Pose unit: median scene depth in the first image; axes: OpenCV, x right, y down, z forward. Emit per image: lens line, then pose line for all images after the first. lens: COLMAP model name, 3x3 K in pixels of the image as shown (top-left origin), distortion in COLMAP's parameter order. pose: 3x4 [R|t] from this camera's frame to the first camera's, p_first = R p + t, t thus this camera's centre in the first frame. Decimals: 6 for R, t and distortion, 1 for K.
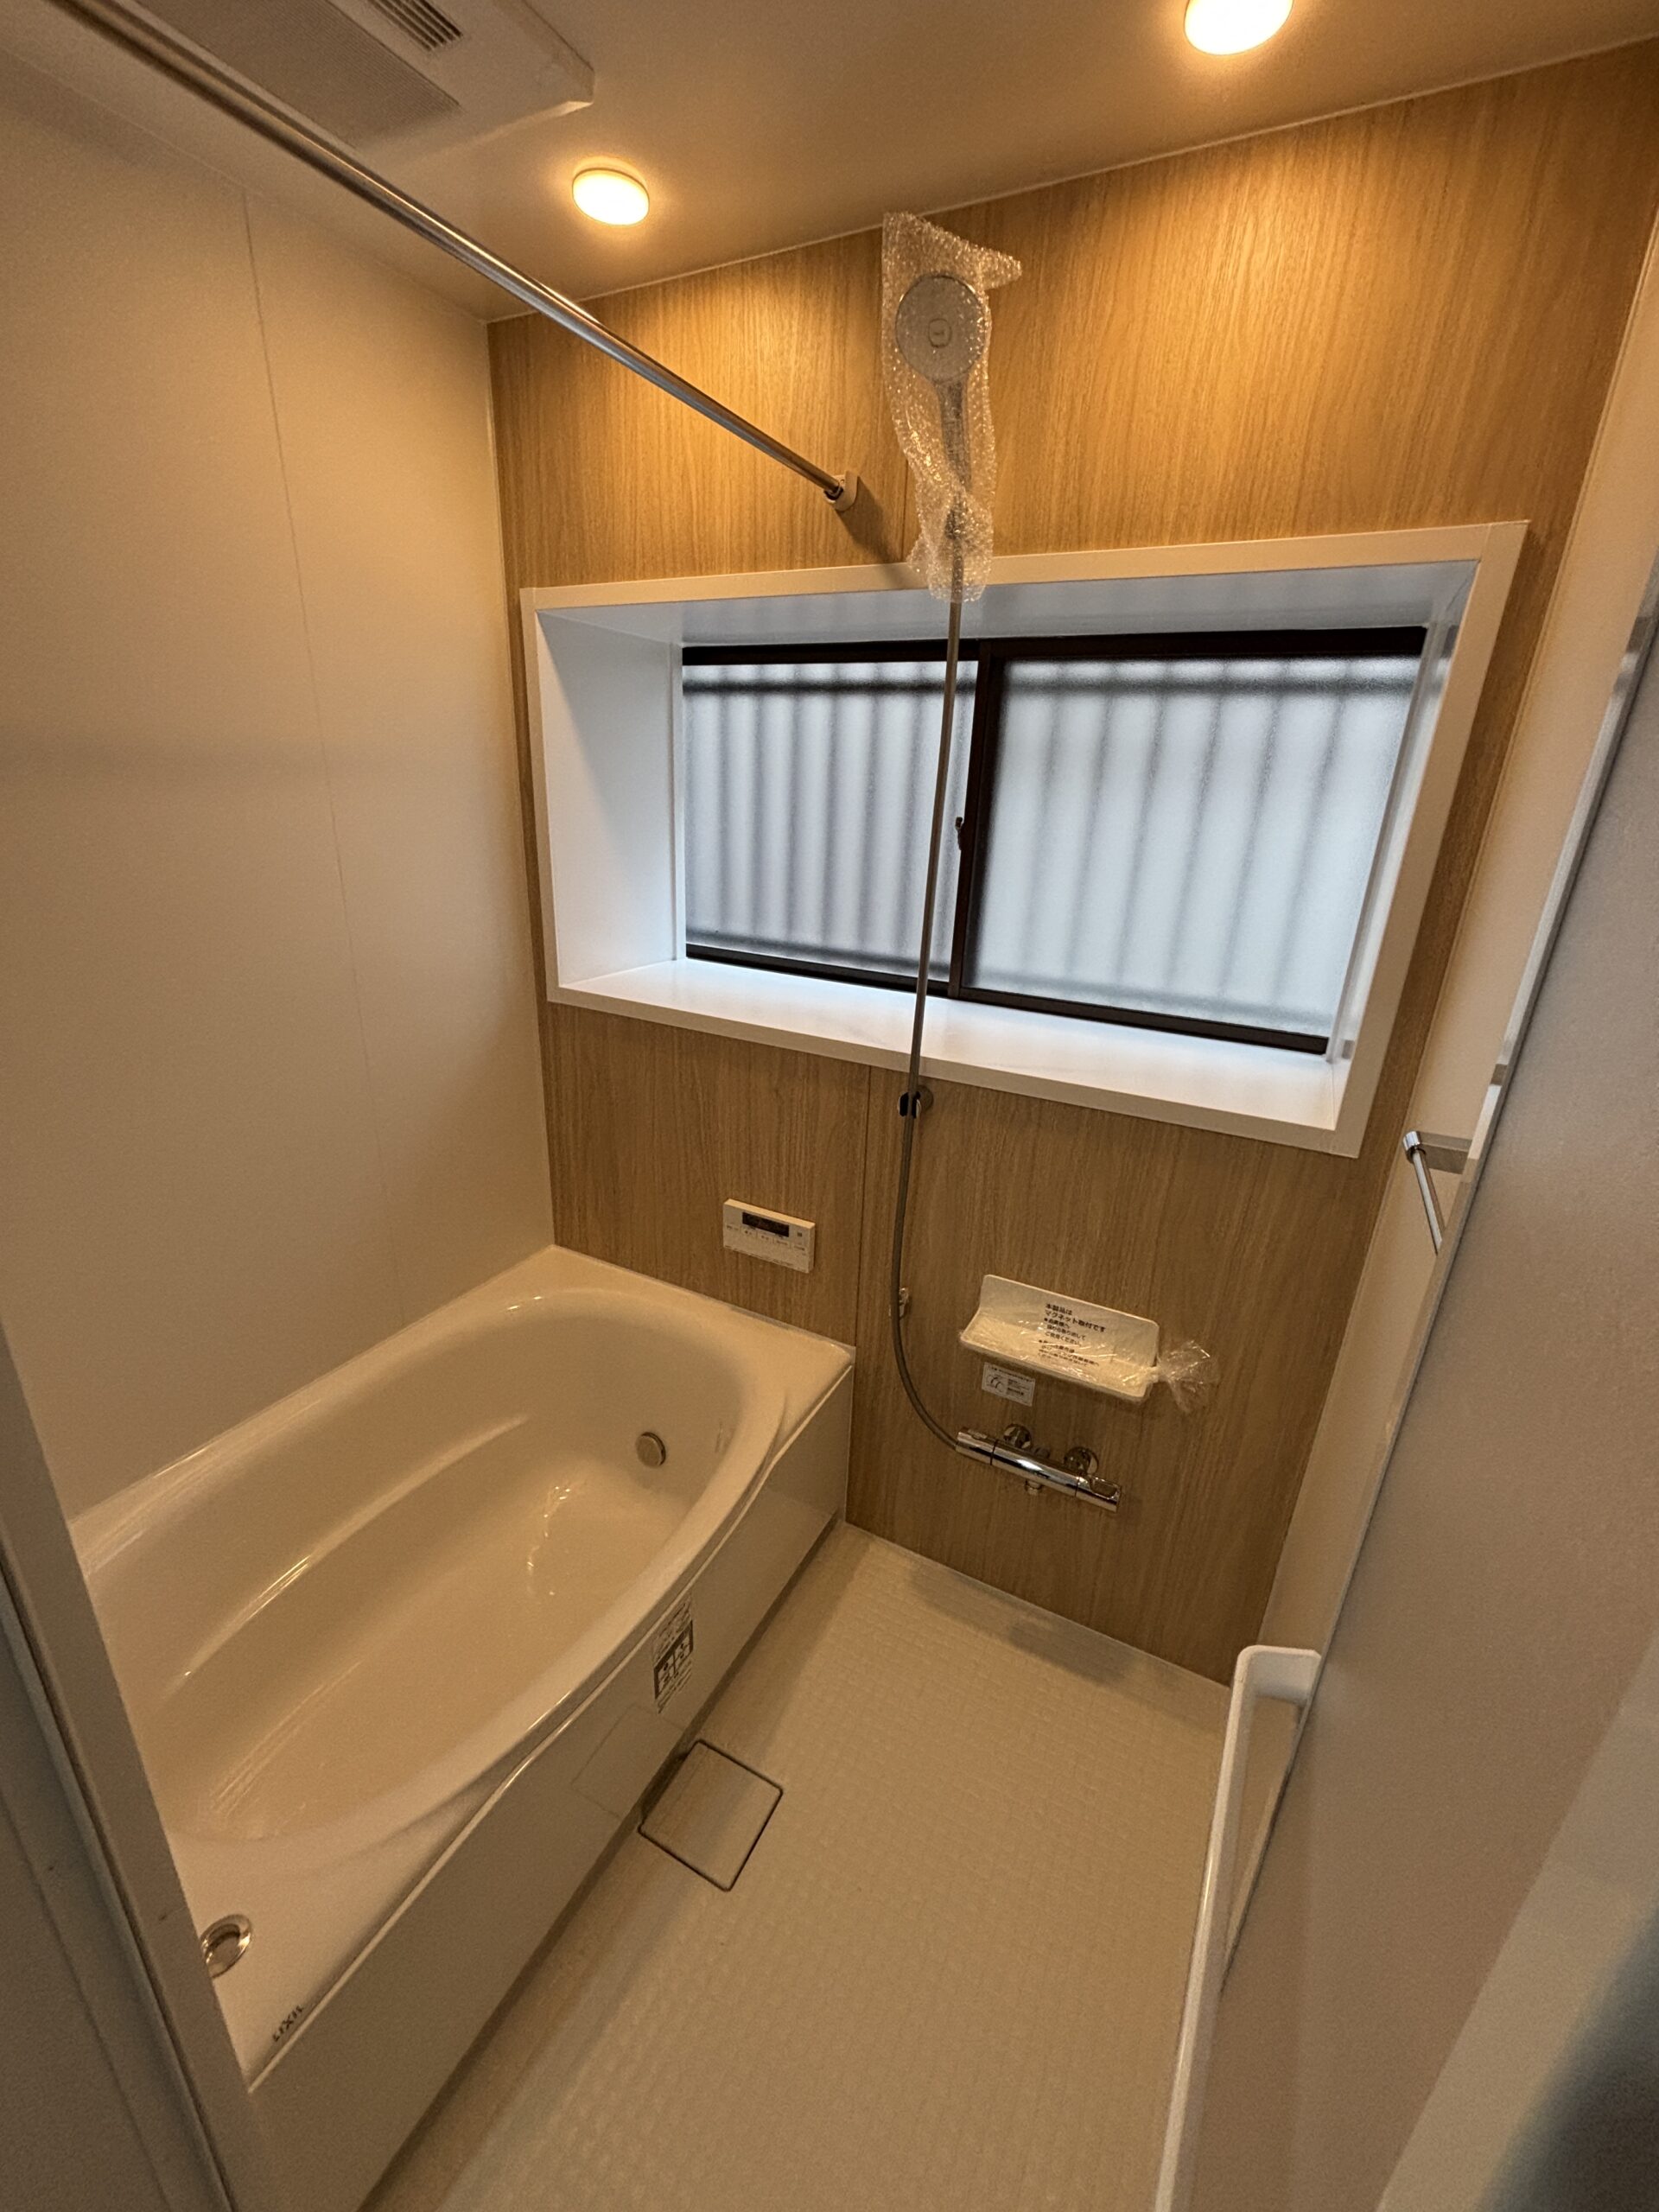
lens RADIAL K [[899.8, 0, 829.5], [0, 899.8, 1106.0], [0, 0, 1]] dist [-0.012188, 0.000151]
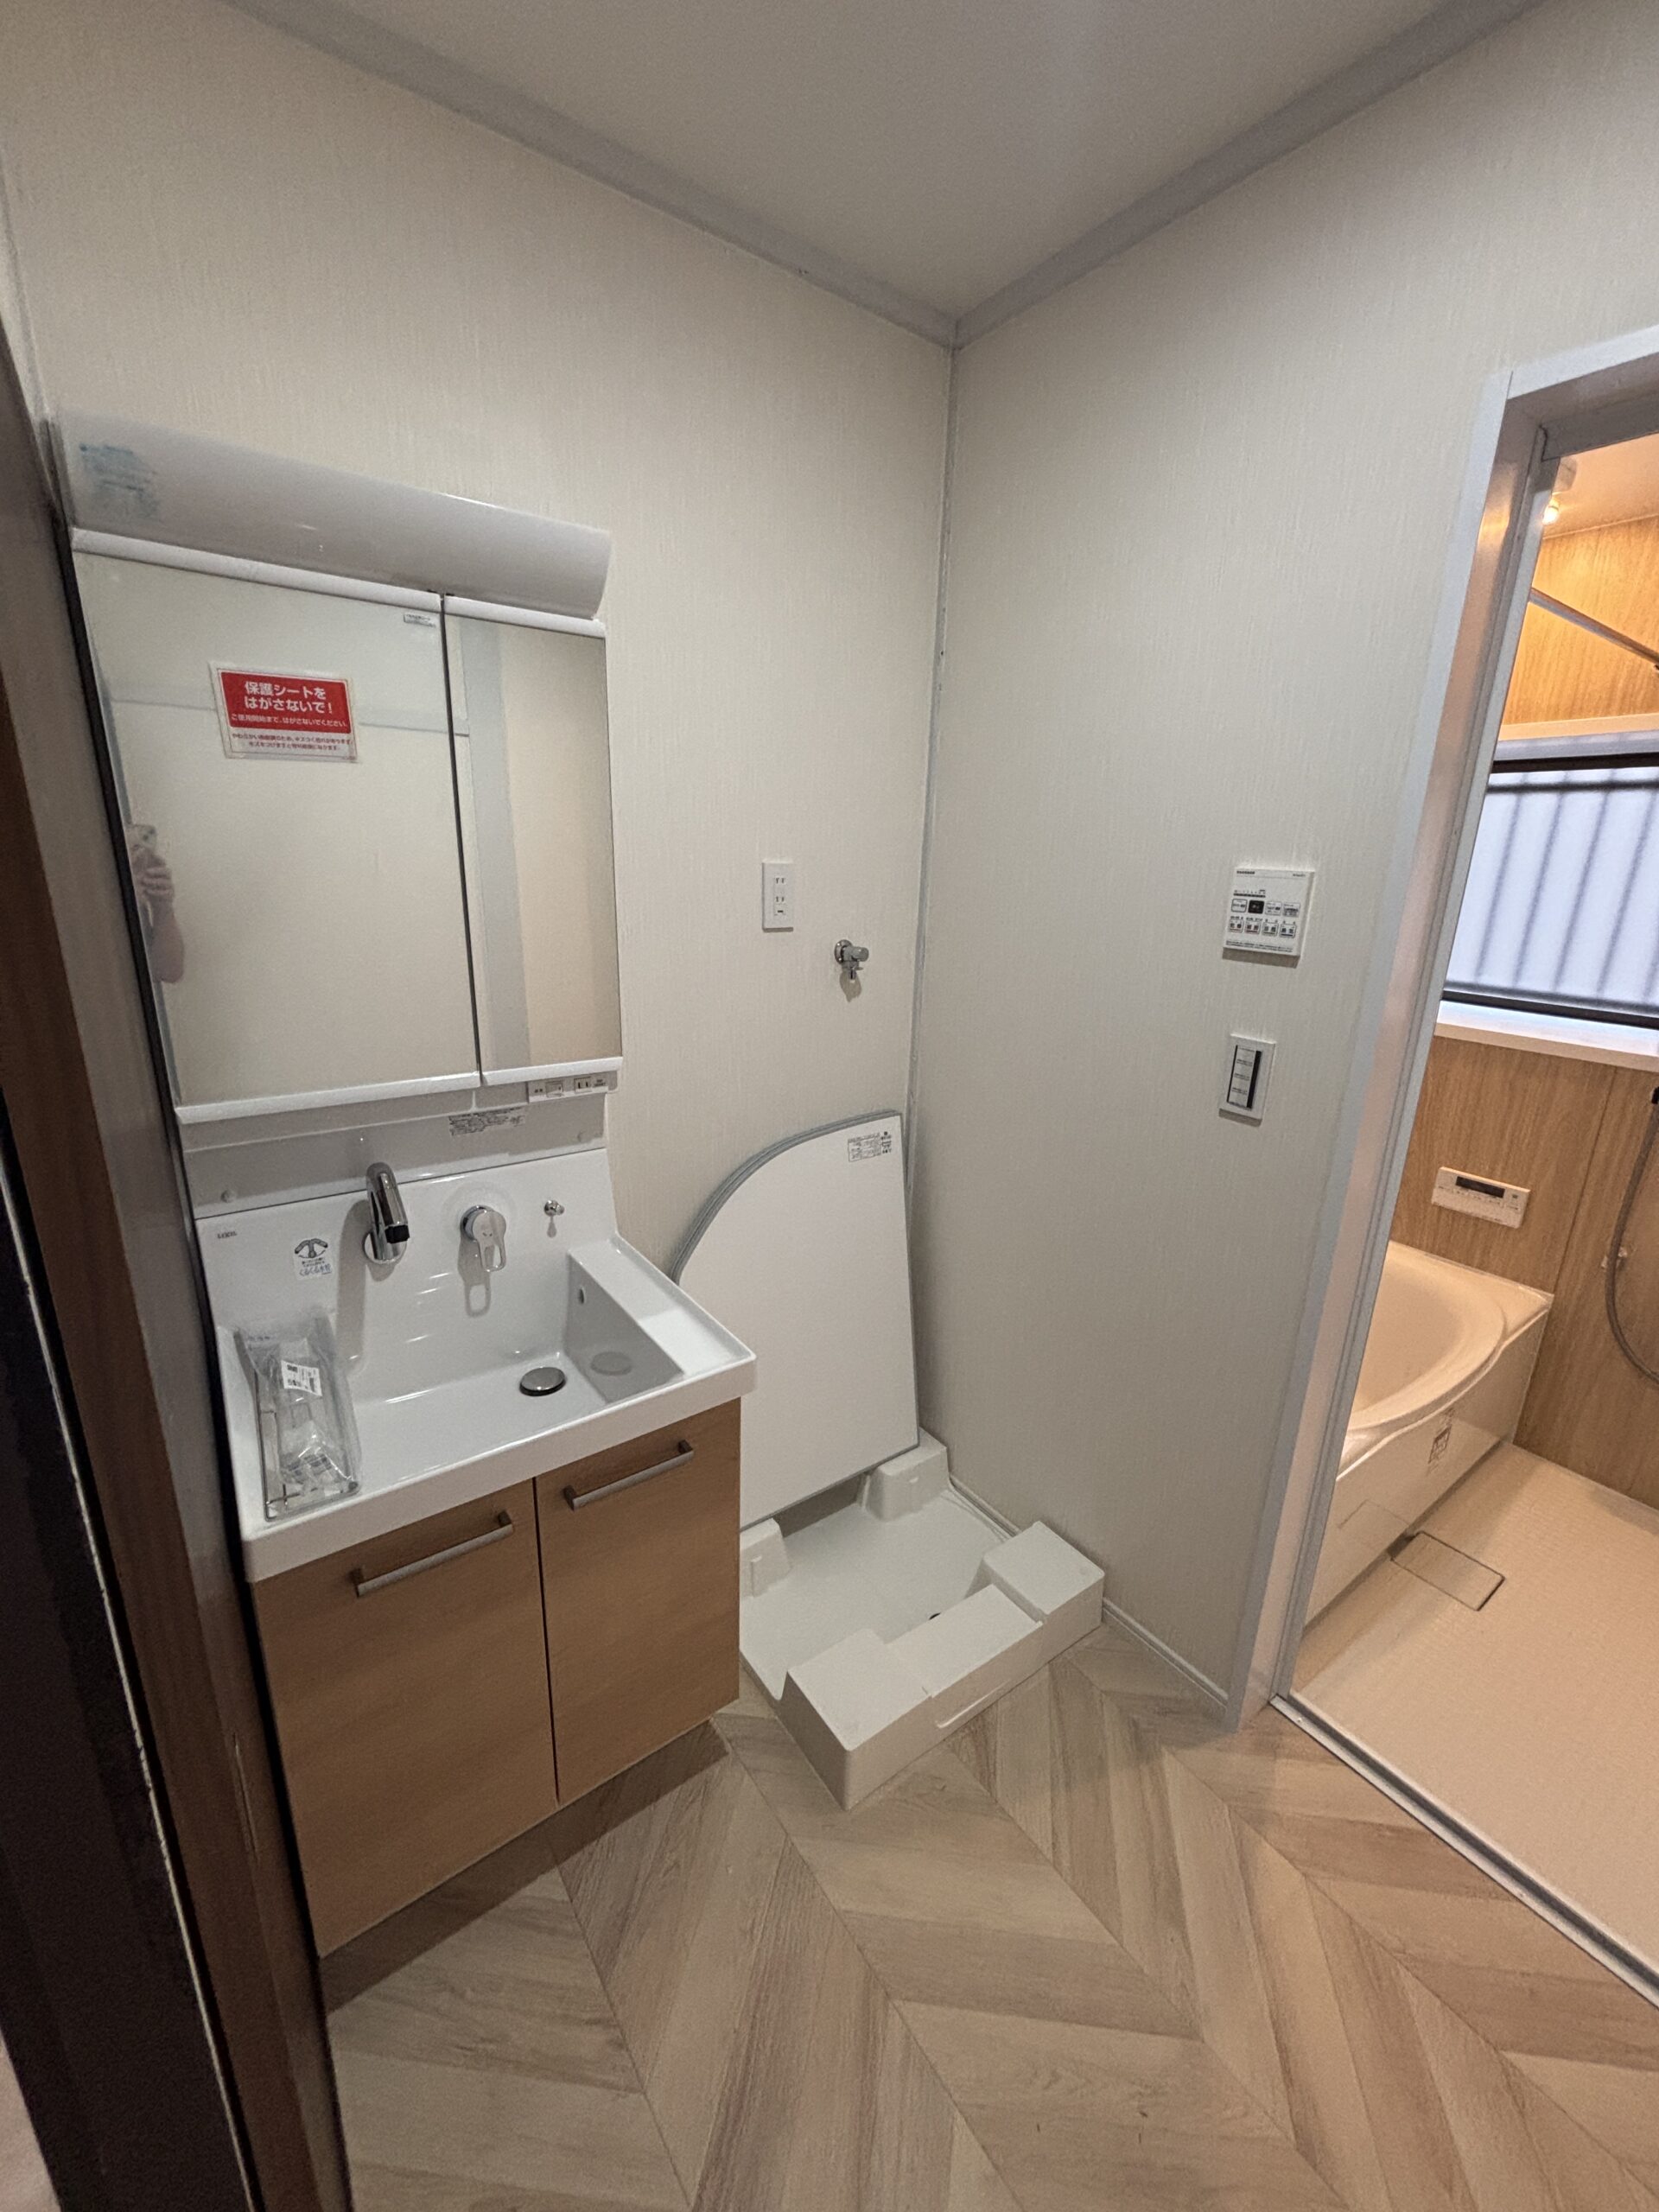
lens RADIAL K [[899.8, 0, 829.5], [0, 899.8, 1106.0], [0, 0, 1]] dist [-0.012188, 0.000151]
pose [[0.896031, 0.117999, -0.428024, -0.377597], [-0.153367, 0.986955, -0.048974, 0.226315], [0.416662, 0.109527, 0.902439, -0.572764]]
